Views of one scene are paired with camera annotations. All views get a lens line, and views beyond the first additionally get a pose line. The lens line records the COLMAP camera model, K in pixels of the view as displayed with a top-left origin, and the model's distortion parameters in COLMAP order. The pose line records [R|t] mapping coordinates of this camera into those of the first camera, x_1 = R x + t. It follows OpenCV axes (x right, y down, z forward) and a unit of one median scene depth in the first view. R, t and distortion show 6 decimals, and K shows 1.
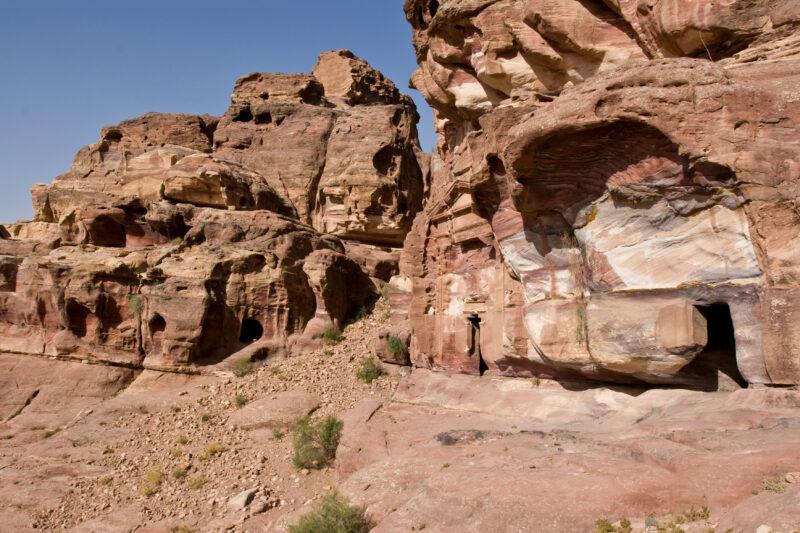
lens RADIAL K [[640.3, 0, 400.7], [0, 640.3, 265.9], [0, 0, 1]] dist [-0.055851, 0.021345]
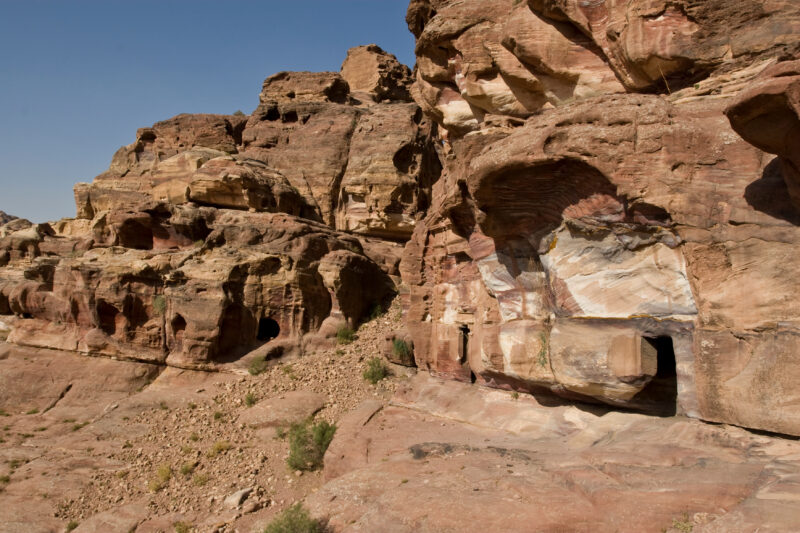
lens RADIAL K [[640.3, 0, 400.5], [0, 640.3, 267.5], [0, 0, 1]] dist [-0.055851, 0.021345]
pose [[0.996558, 0.003061, -0.082845, 0.102598], [-0.000187, 0.999399, 0.034674, -0.055252], [0.082902, -0.034539, 0.995959, -0.033663]]
